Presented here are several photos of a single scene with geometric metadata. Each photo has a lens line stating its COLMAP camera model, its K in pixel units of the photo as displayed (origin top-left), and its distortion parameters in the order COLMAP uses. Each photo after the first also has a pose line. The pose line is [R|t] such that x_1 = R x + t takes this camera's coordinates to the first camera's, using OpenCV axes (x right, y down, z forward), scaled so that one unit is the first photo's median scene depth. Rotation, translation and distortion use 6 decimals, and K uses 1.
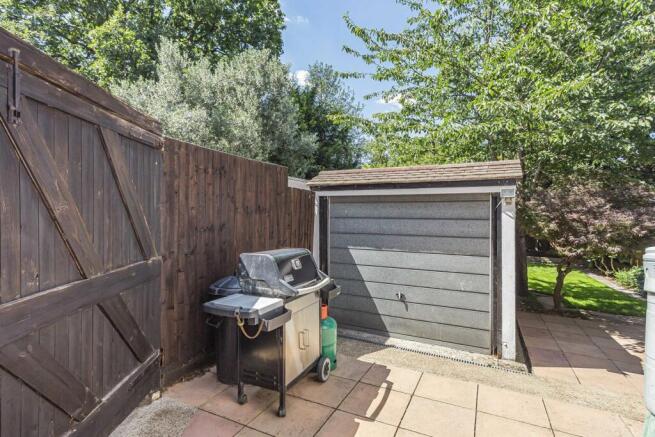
lens RADIAL K [[323.5, 0, 326.2], [0, 323.5, 220.7], [0, 0, 1]] dist [-0.001918, -0.000482]
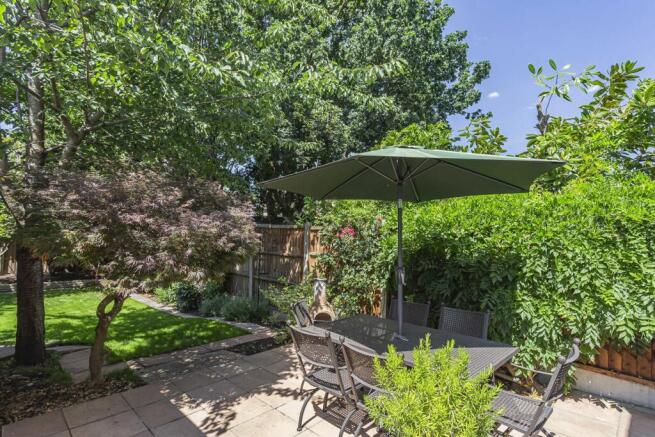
lens RADIAL K [[323.5, 0, 326.2], [0, 323.5, 220.7], [0, 0, 1]] dist [-0.001918, -0.000482]
pose [[0.318919, 0.044239, 0.946749, 0.356372], [0.000405, 0.998904, -0.046813, 0.014272], [-0.947782, 0.015313, 0.318551, 0.521235]]
